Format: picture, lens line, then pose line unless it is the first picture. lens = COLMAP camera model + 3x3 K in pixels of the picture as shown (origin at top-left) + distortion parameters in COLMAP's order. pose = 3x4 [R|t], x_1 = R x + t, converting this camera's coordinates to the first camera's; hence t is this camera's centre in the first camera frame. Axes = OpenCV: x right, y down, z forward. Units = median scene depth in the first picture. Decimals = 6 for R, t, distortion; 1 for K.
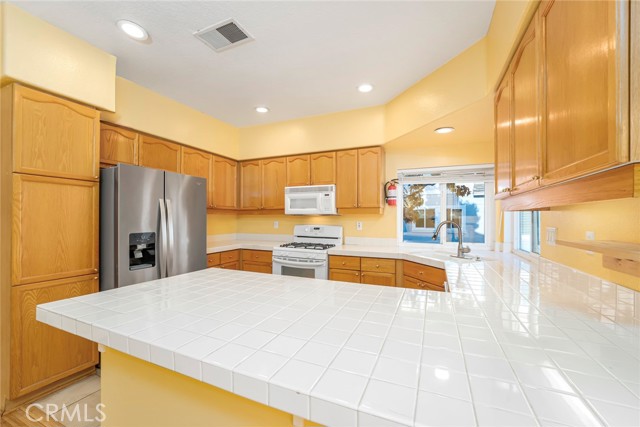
lens RADIAL K [[263.7, 0, 320.8], [0, 263.7, 216.7], [0, 0, 1]] dist [-0.008913, 0.001537]
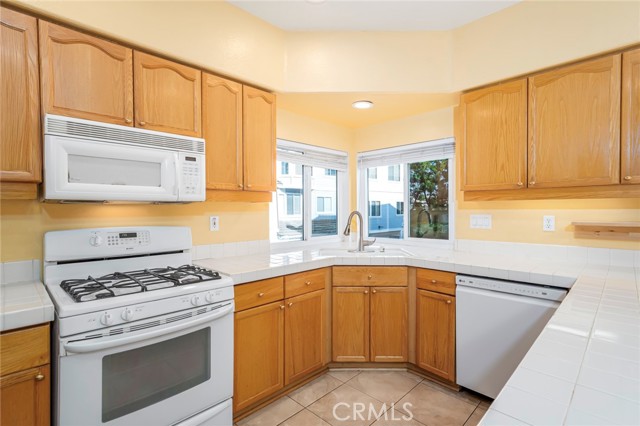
lens RADIAL K [[311.4, 0, 319.2], [0, 311.4, 211.0], [0, 0, 1]] dist [0.013601, 0.000202]
pose [[0.360572, -0.010494, 0.932672, -0.393834], [0.006862, 0.999939, 0.008597, 0.005111], [-0.932706, 0.003300, 0.360623, 0.586749]]
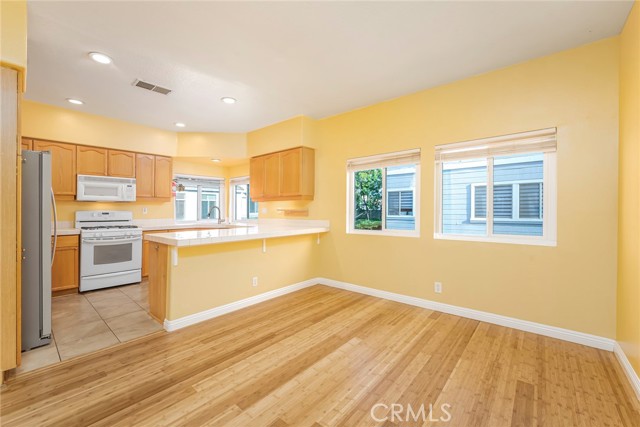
lens RADIAL K [[263.7, 0, 320.0], [0, 263.7, 205.2], [0, 0, 1]] dist [-0.008913, 0.001537]
pose [[0.293061, 0.011695, 0.956022, -0.901587], [0.003739, 0.999904, -0.013378, 0.029762], [-0.956086, 0.007495, 0.292989, -0.246863]]
